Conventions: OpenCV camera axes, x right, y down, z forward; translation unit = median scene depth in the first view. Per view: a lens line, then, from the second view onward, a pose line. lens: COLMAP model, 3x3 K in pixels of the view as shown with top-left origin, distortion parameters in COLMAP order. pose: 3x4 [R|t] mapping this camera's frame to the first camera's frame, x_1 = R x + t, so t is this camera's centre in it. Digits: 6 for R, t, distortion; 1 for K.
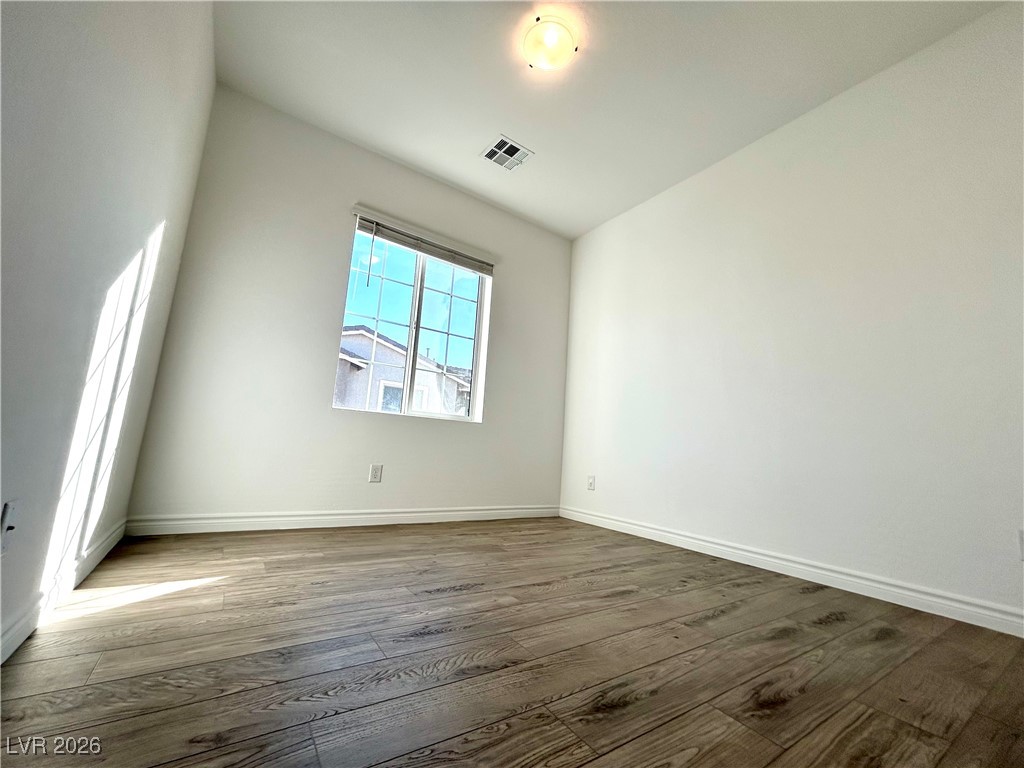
lens RADIAL K [[411.9, 0, 511.0], [0, 411.9, 383.1], [0, 0, 1]] dist [-0.003316, 0.000025]
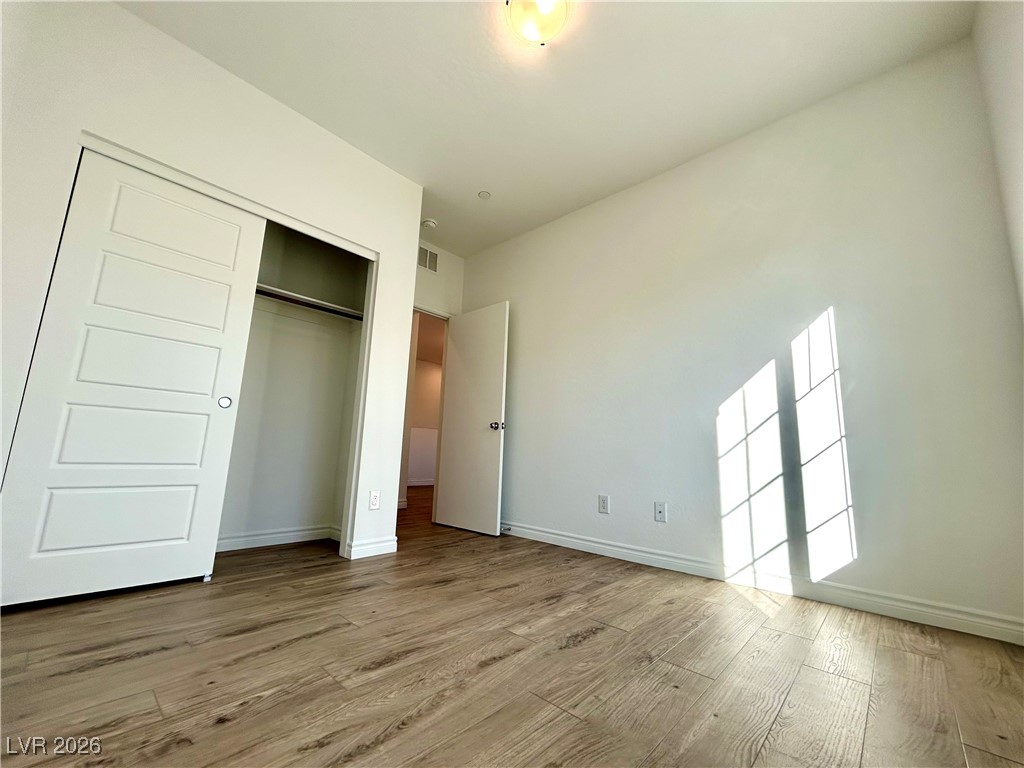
lens RADIAL K [[411.9, 0, 512.7], [0, 411.9, 385.2], [0, 0, 1]] dist [-0.003316, 0.000025]
pose [[-0.968910, -0.136068, -0.206639, 0.300572], [-0.062600, 0.942839, -0.327317, 0.303719], [0.239364, -0.304205, -0.922043, 2.144418]]
